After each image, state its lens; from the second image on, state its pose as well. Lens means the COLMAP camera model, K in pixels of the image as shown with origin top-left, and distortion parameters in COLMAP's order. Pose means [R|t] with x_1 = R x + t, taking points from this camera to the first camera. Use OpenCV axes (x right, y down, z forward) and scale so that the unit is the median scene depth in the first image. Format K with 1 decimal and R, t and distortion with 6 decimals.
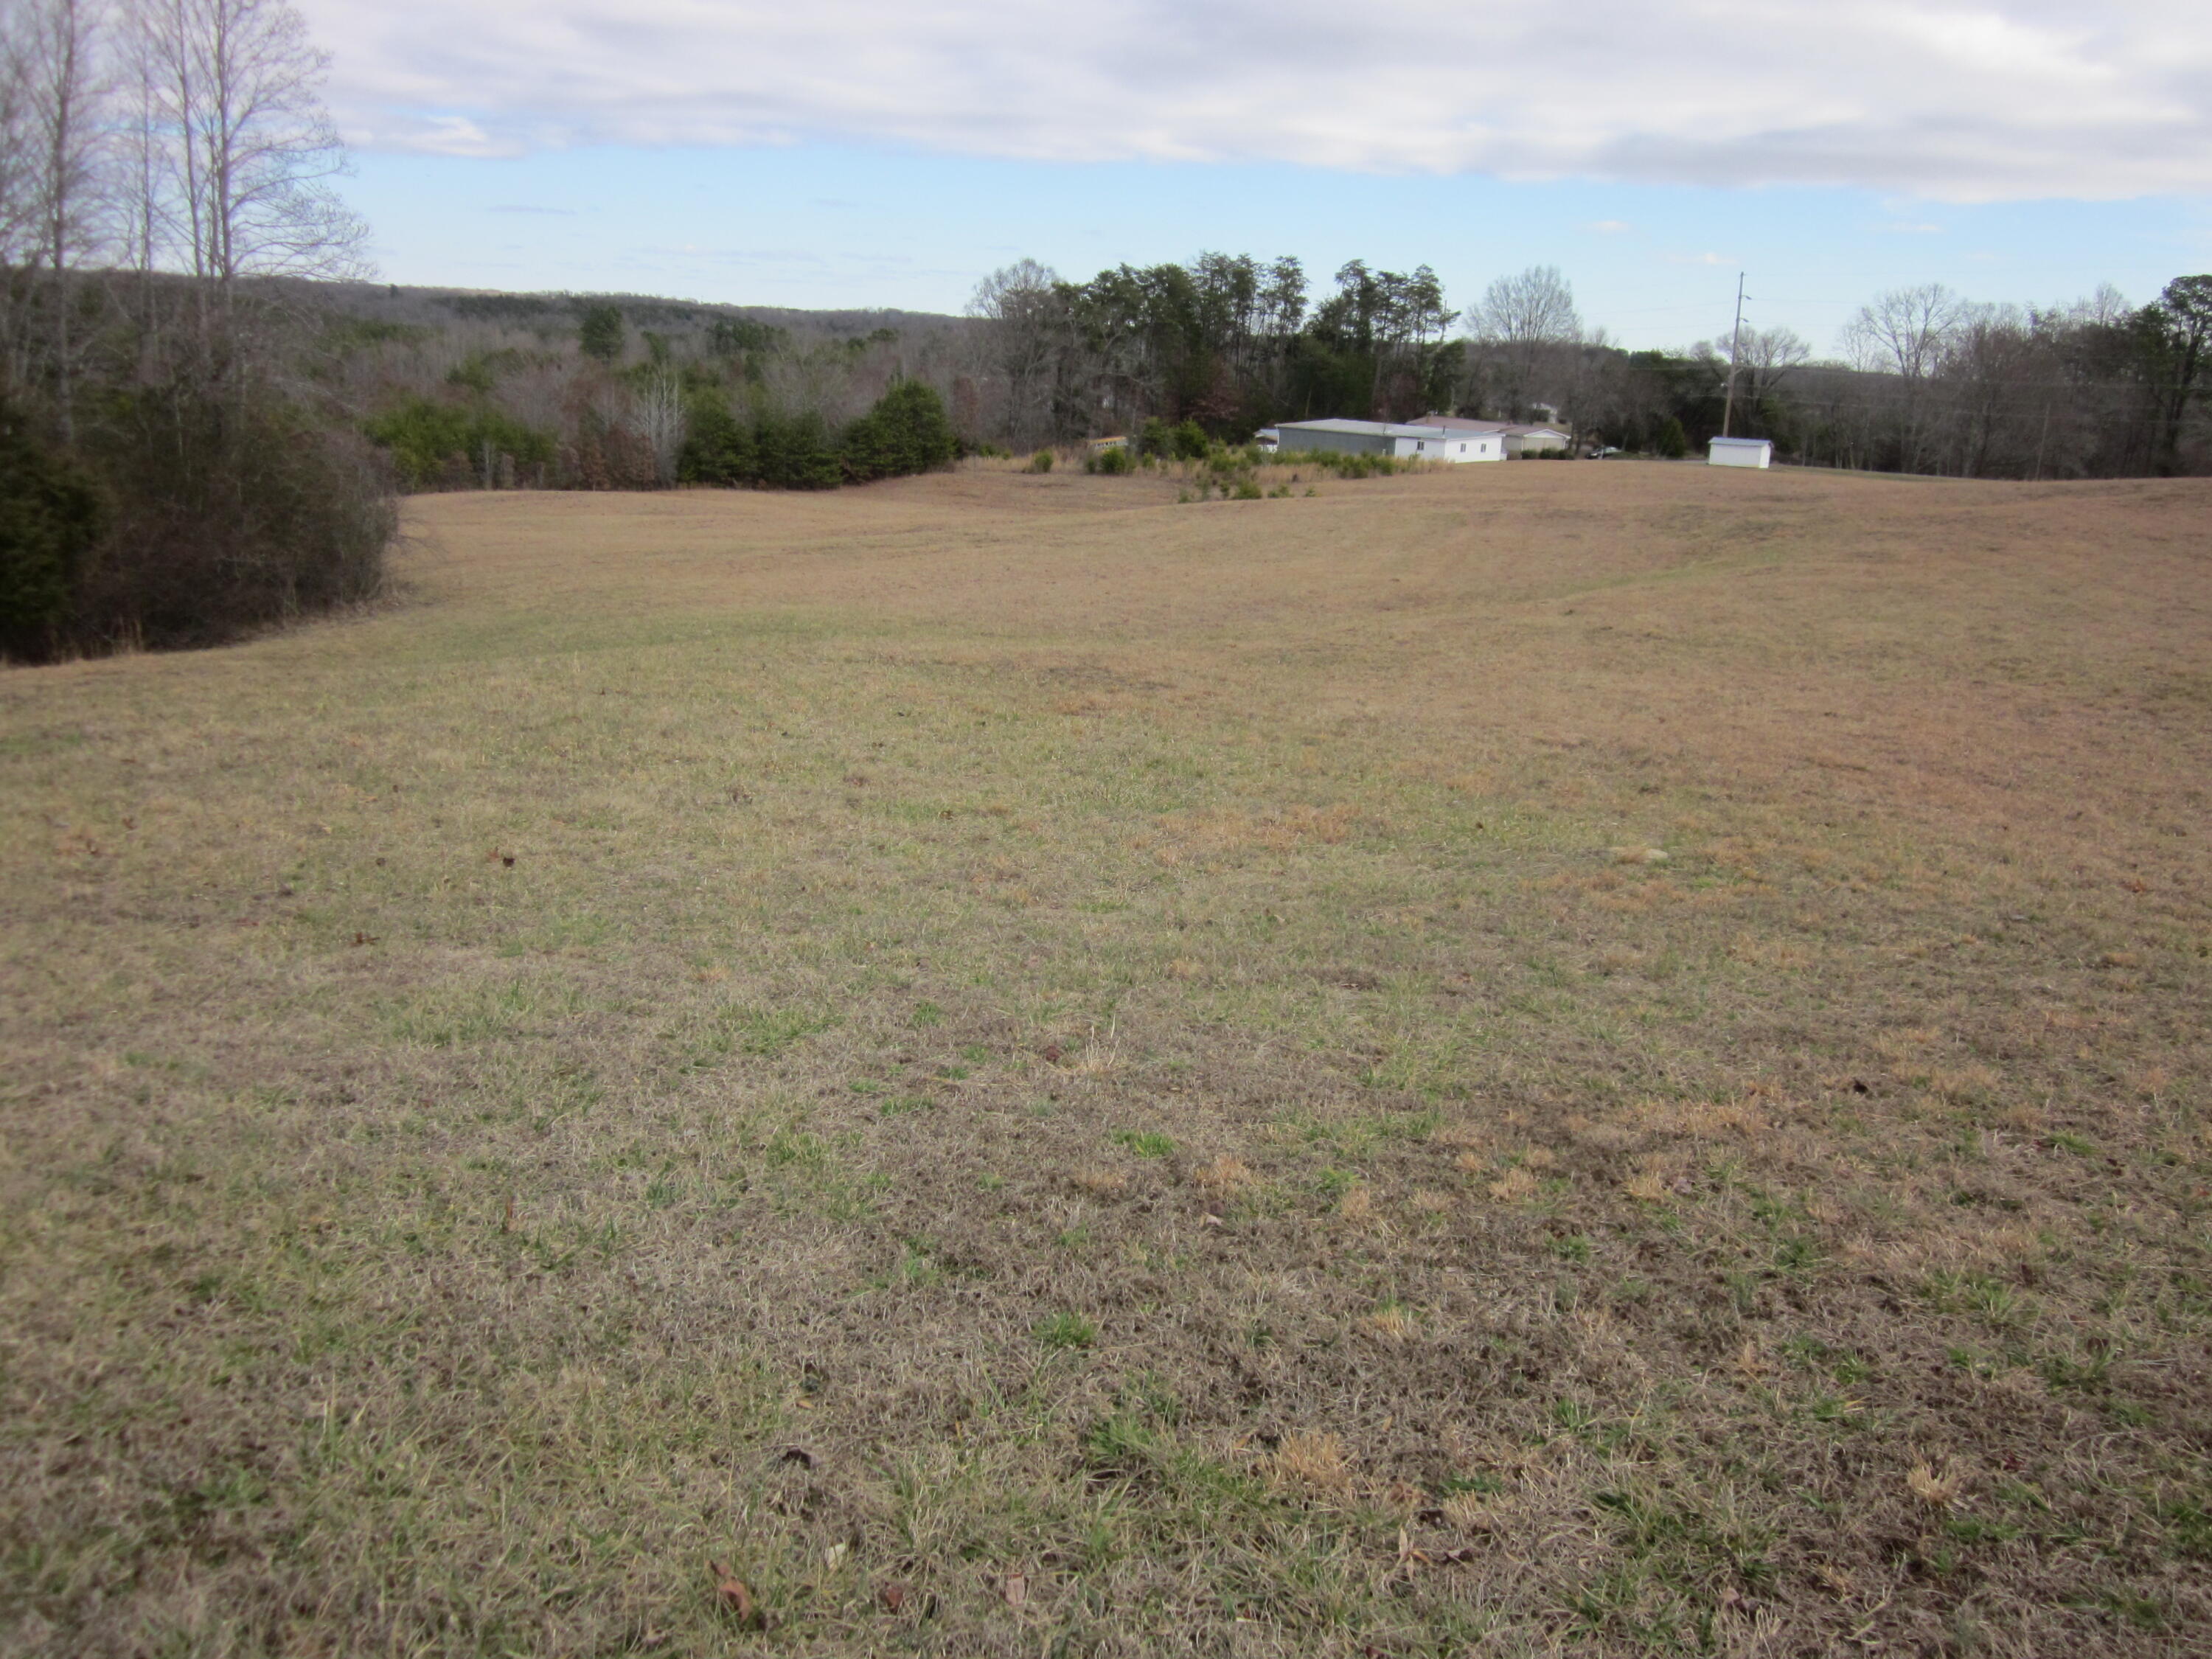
lens RADIAL K [[1878.0, 0, 1098.0], [0, 1878.0, 835.6], [0, 0, 1]] dist [-0.052704, 0.000691]
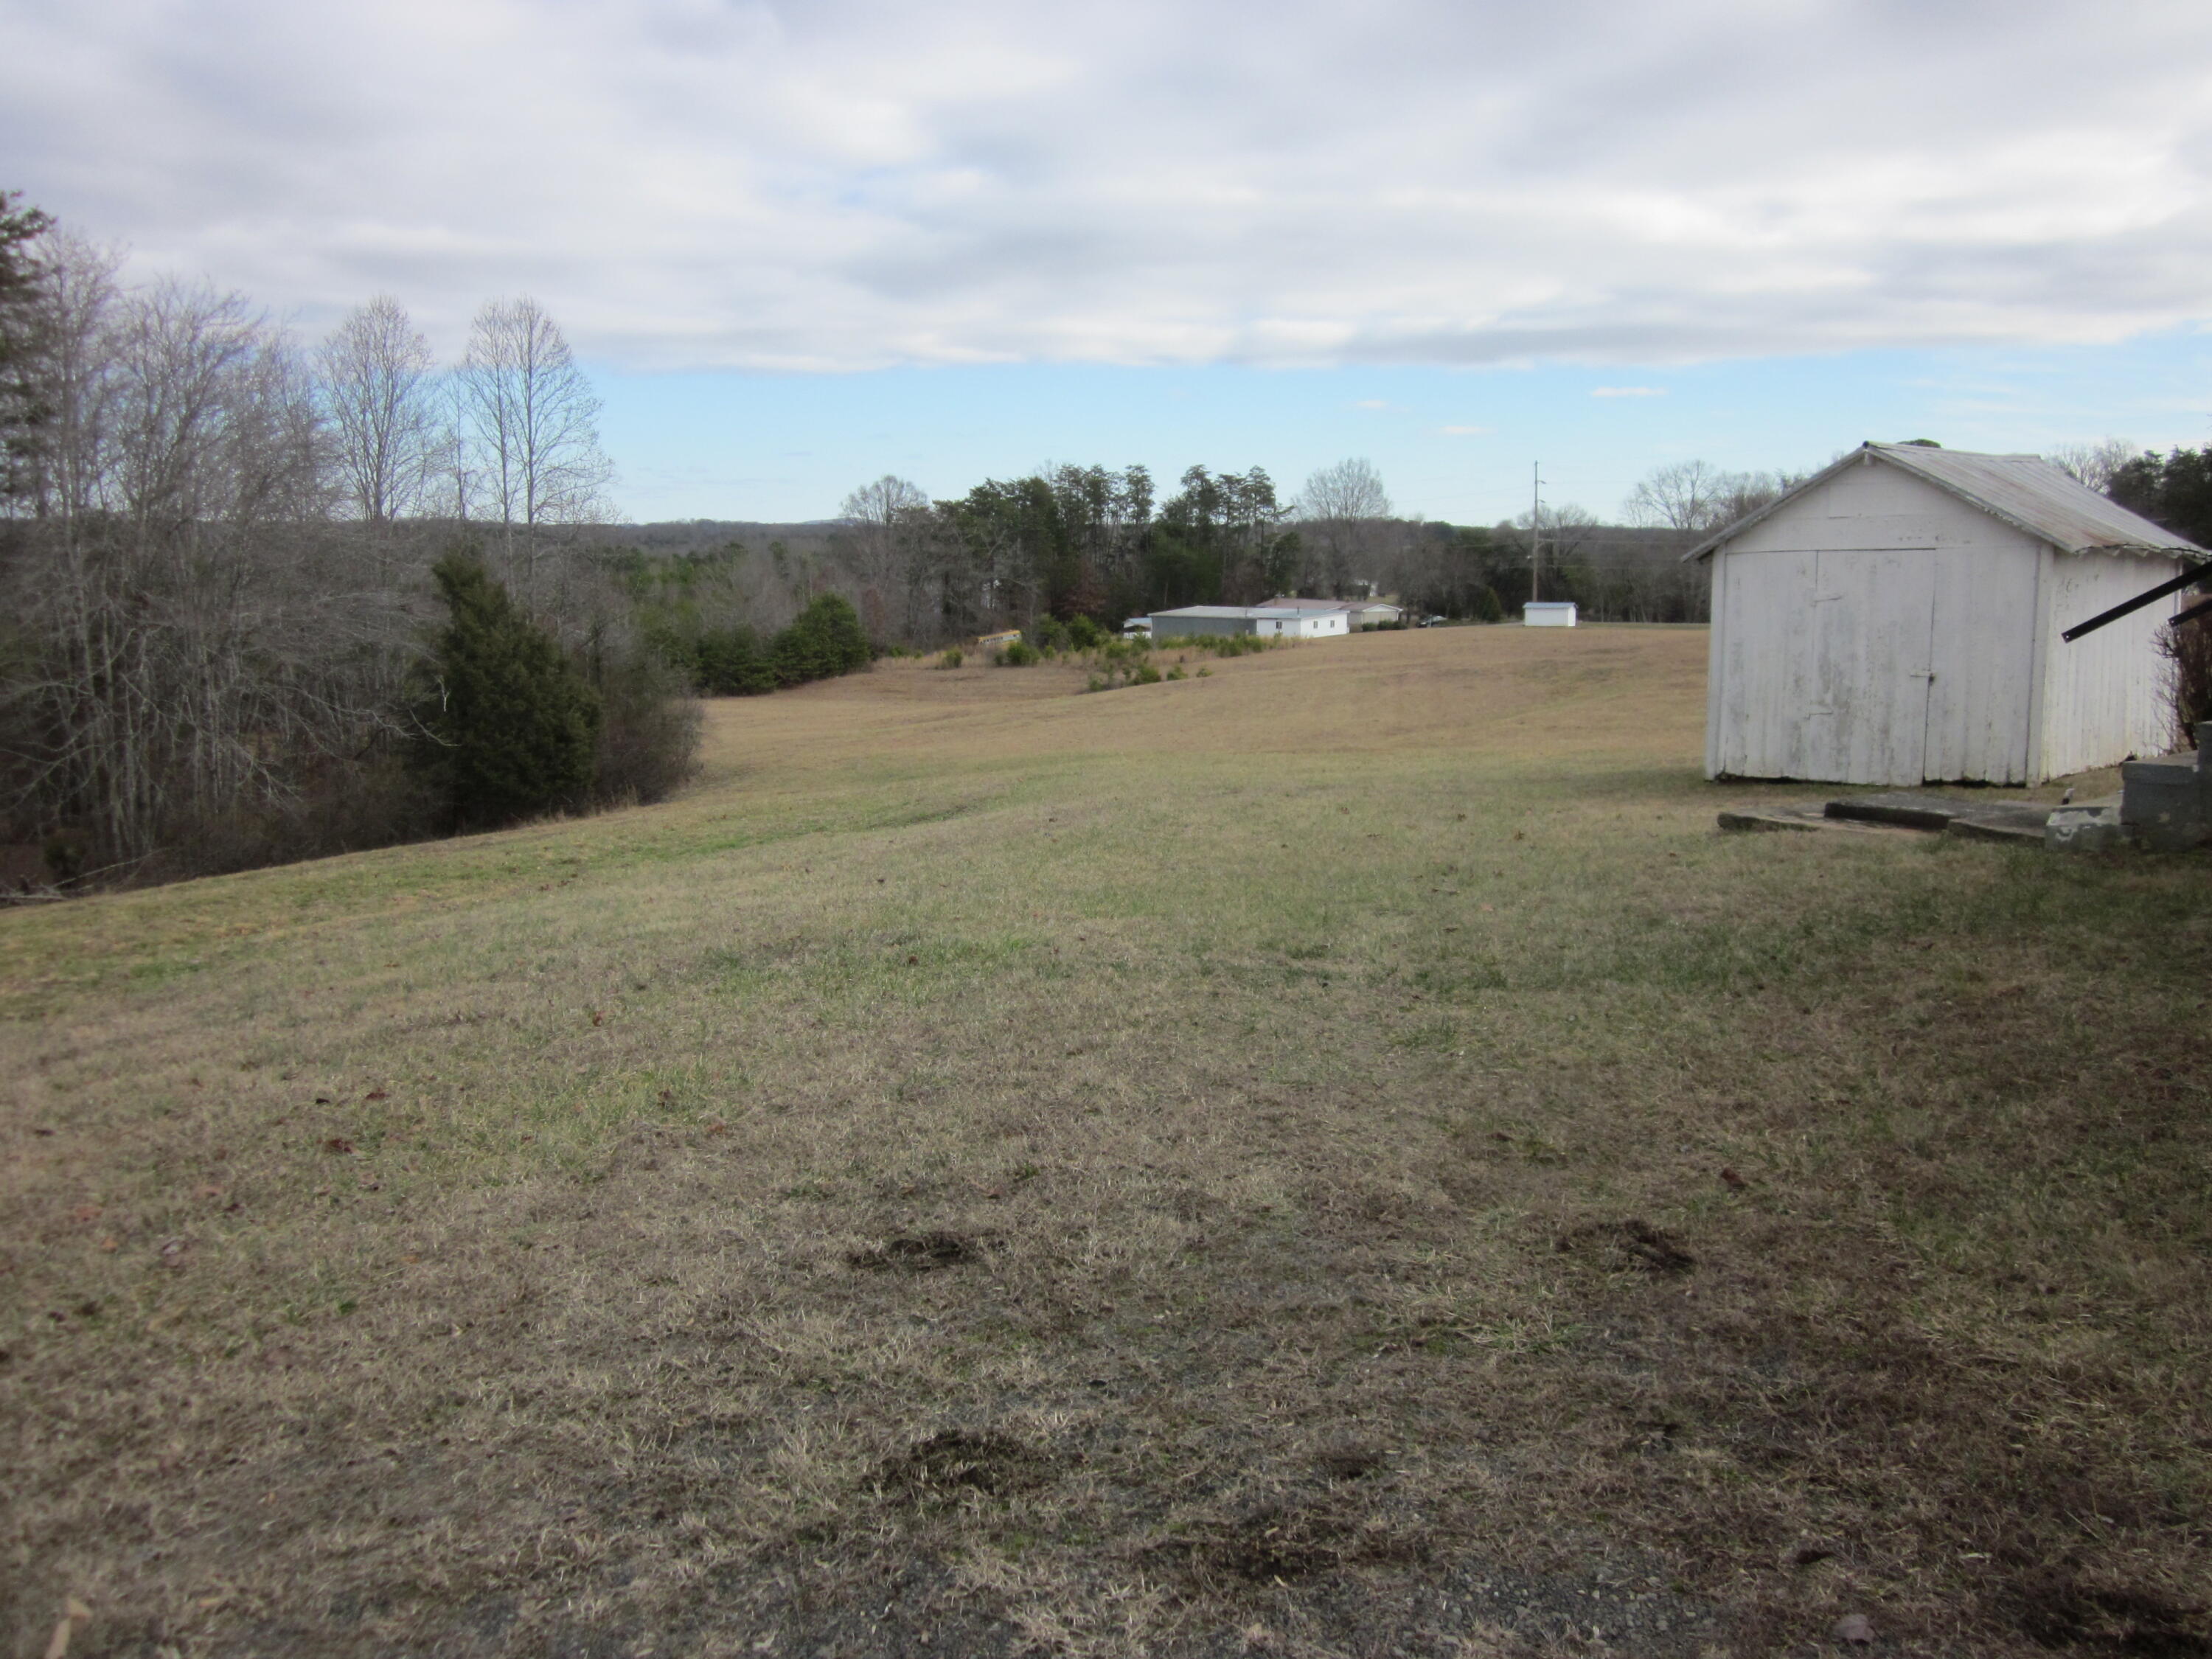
lens RADIAL K [[1878.0, 0, 1104.4], [0, 1878.0, 821.4], [0, 0, 1]] dist [-0.052704, 0.000691]
pose [[0.992629, -0.066422, 0.101366, -0.050168], [0.076748, 0.991858, -0.101625, 0.016364], [-0.093791, 0.108656, 0.989645, -0.096921]]
